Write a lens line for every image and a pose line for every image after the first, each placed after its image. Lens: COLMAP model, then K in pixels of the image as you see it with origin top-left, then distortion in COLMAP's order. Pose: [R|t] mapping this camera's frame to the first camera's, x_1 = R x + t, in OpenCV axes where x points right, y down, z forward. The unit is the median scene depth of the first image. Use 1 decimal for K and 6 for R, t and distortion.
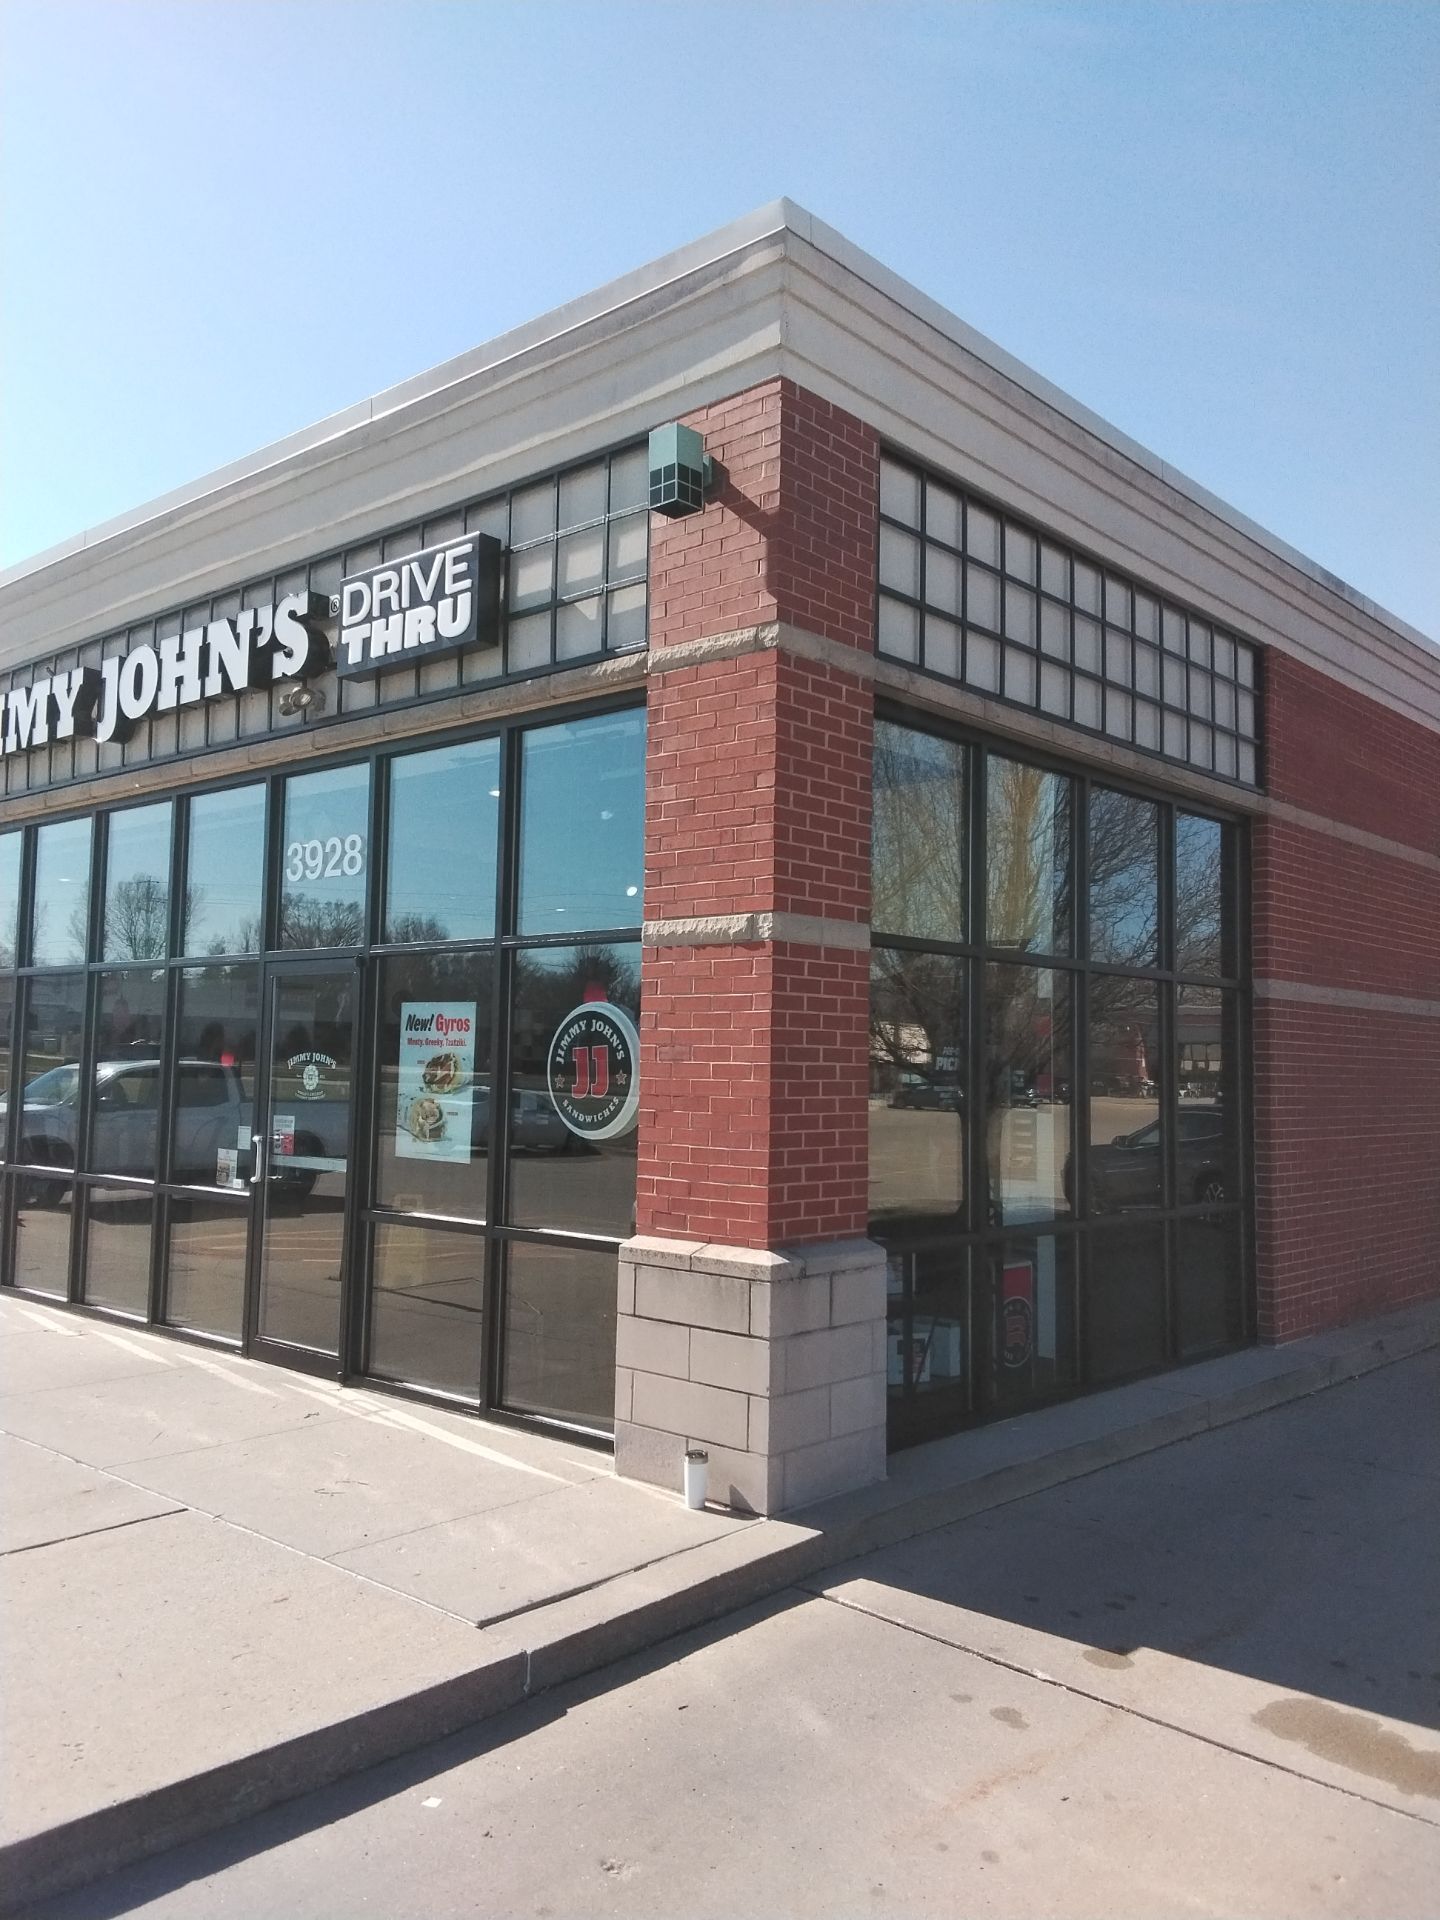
lens RADIAL K [[1468.5, 0, 720.0], [0, 1468.5, 960.0], [0, 0, 1]] dist [0.117973, -0.159906]
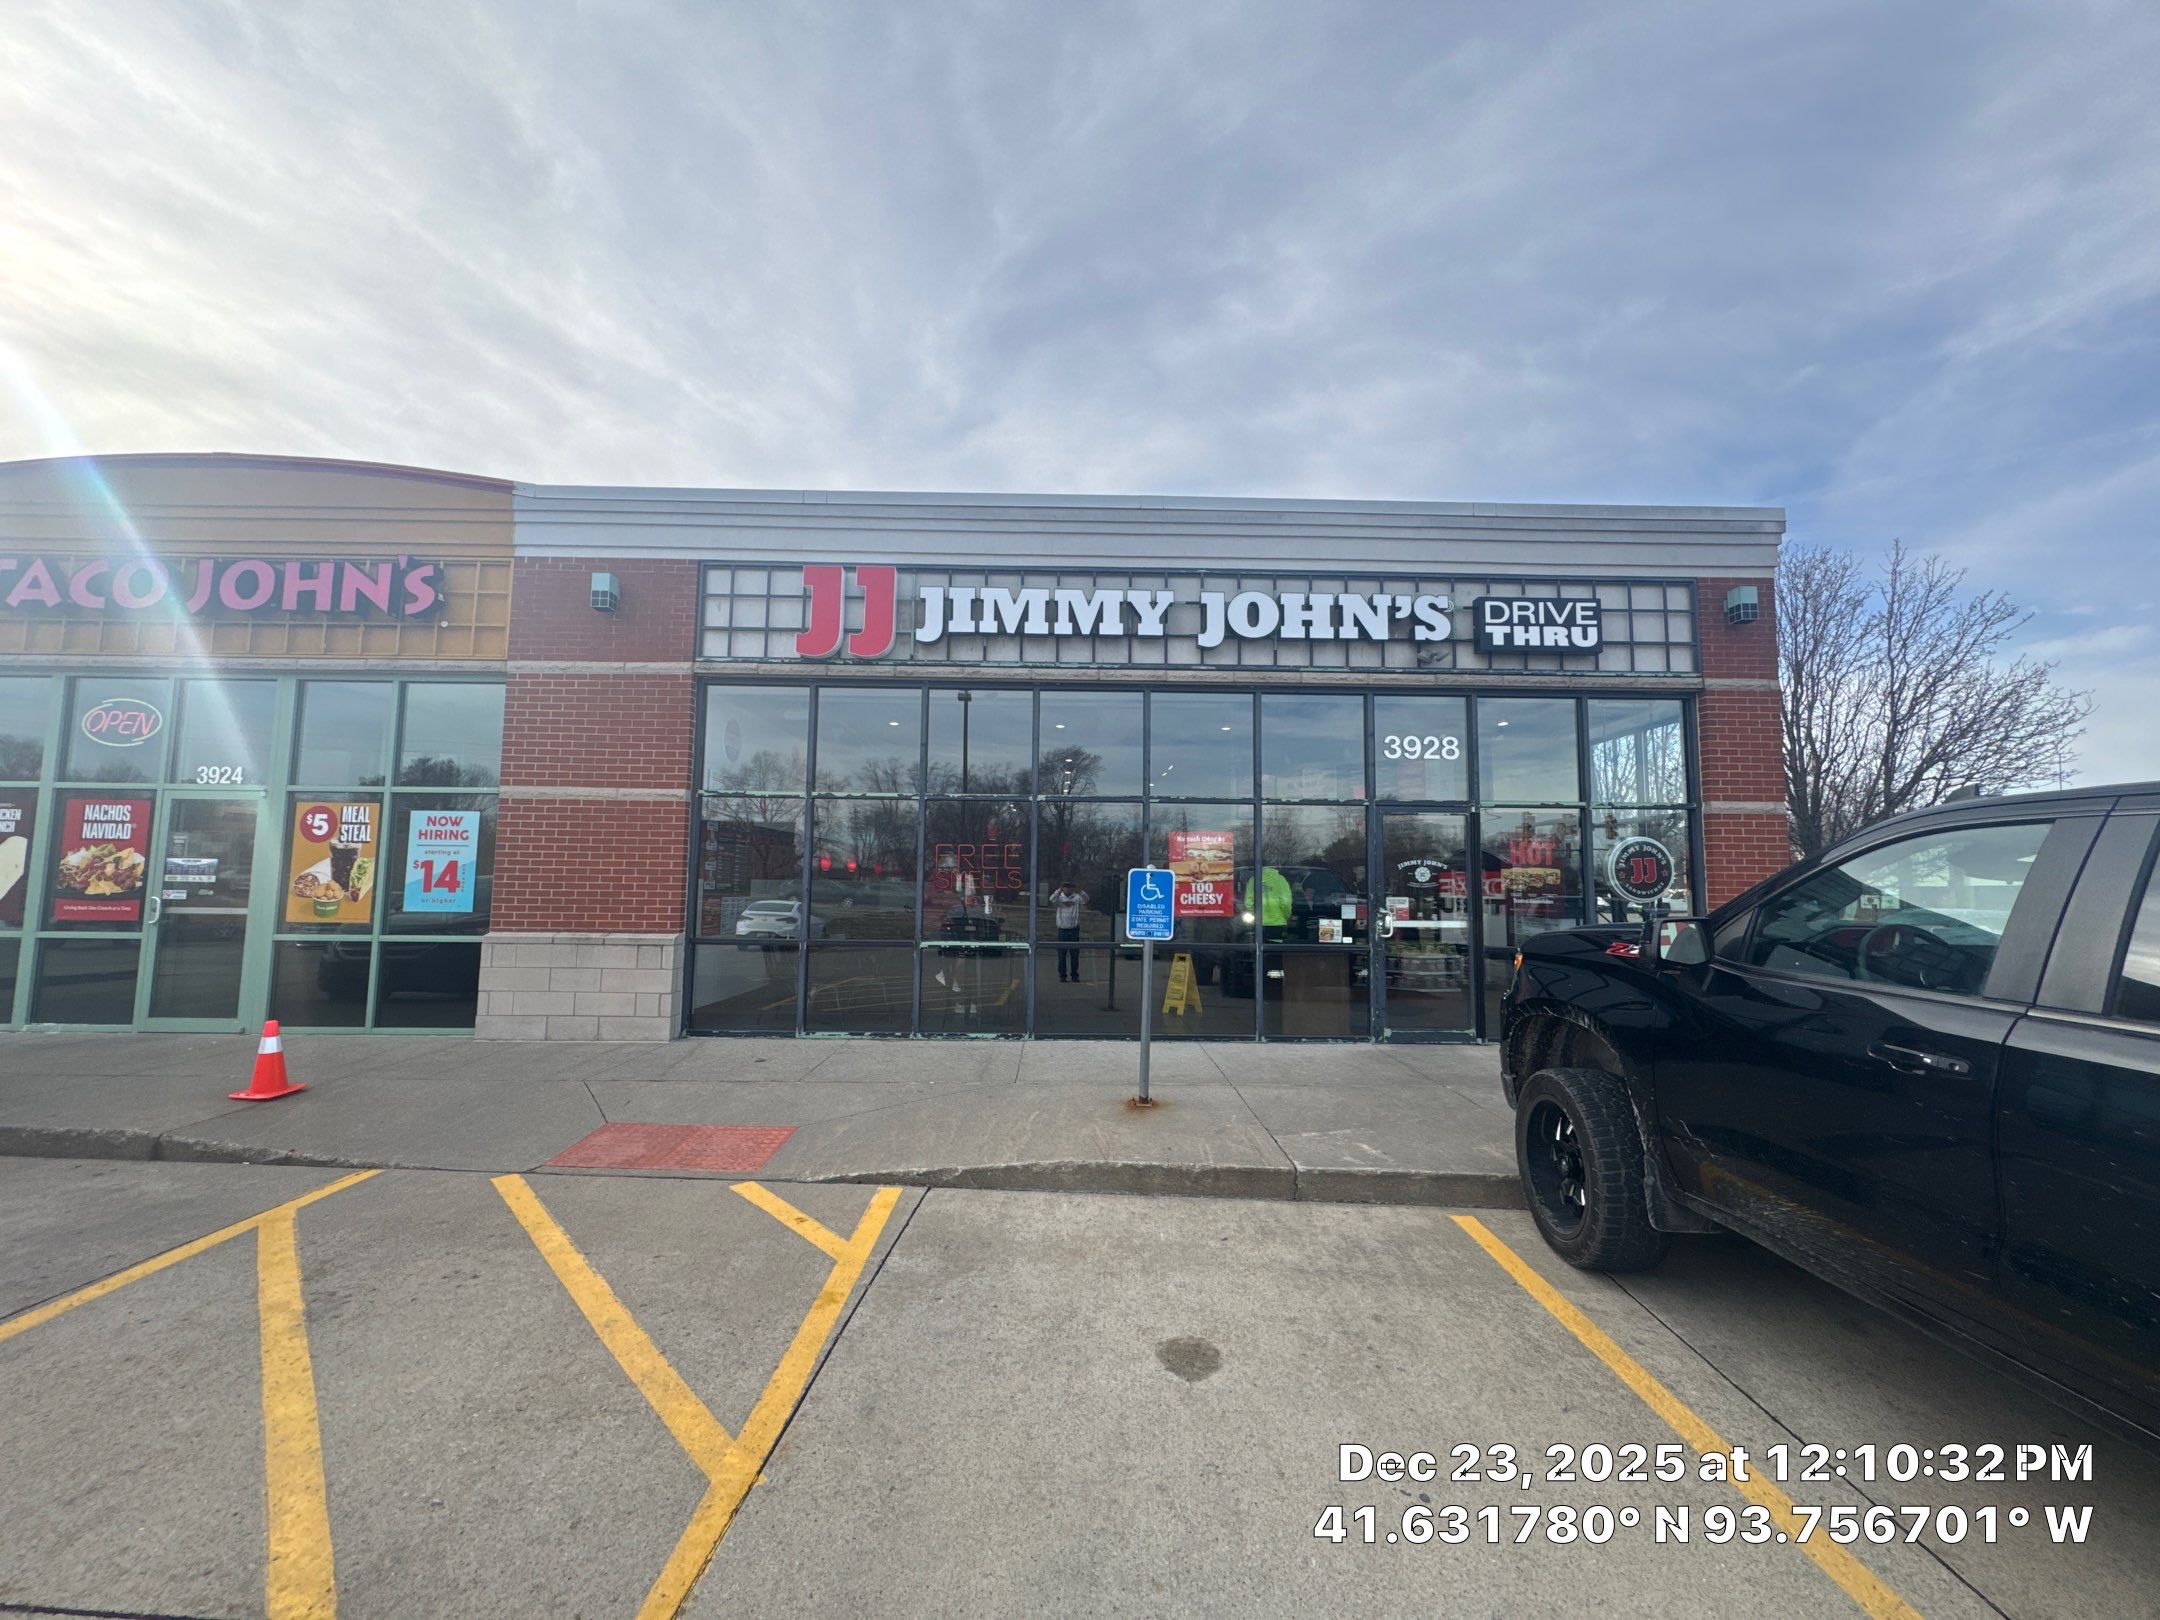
lens RADIAL K [[881.2, 0, 1080.0], [0, 881.2, 810.0], [0, 0, 1]] dist [-0.000261, -0.000012]
pose [[0.738591, 0.049729, 0.672317, -1.365079], [-0.046220, 0.998664, -0.023091, 0.050475], [-0.672567, -0.014020, 0.739903, 0.555343]]
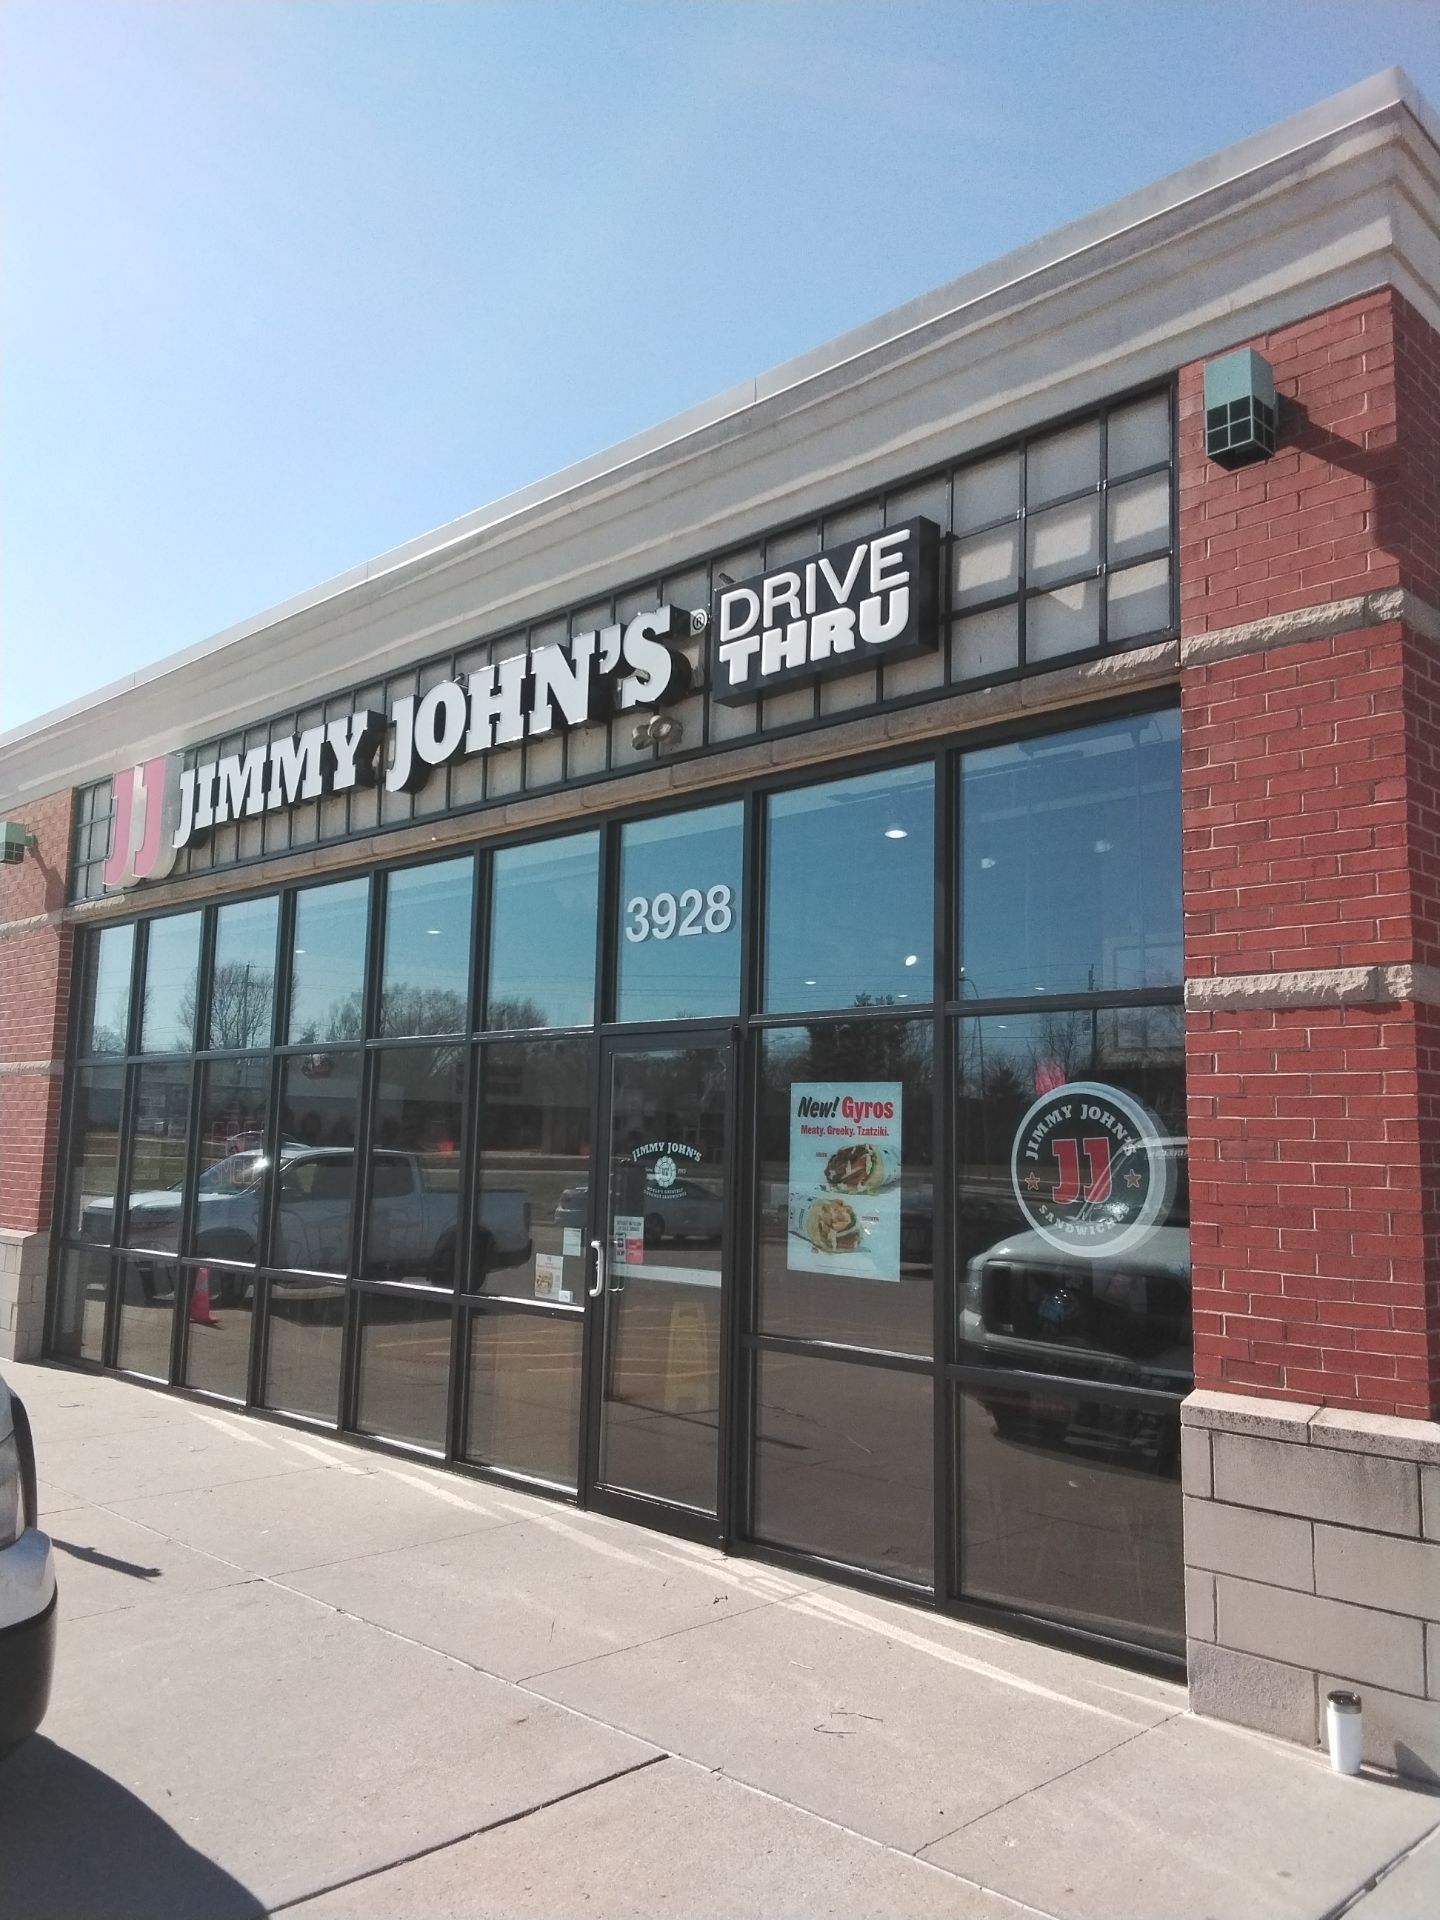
lens RADIAL K [[1468.5, 0, 720.0], [0, 1468.5, 960.0], [0, 0, 1]] dist [0.117973, -0.159906]
pose [[0.998533, -0.003656, -0.054026, -0.215619], [0.000555, 0.998357, -0.057289, 0.007317], [0.054147, 0.057175, 0.996895, 0.168845]]
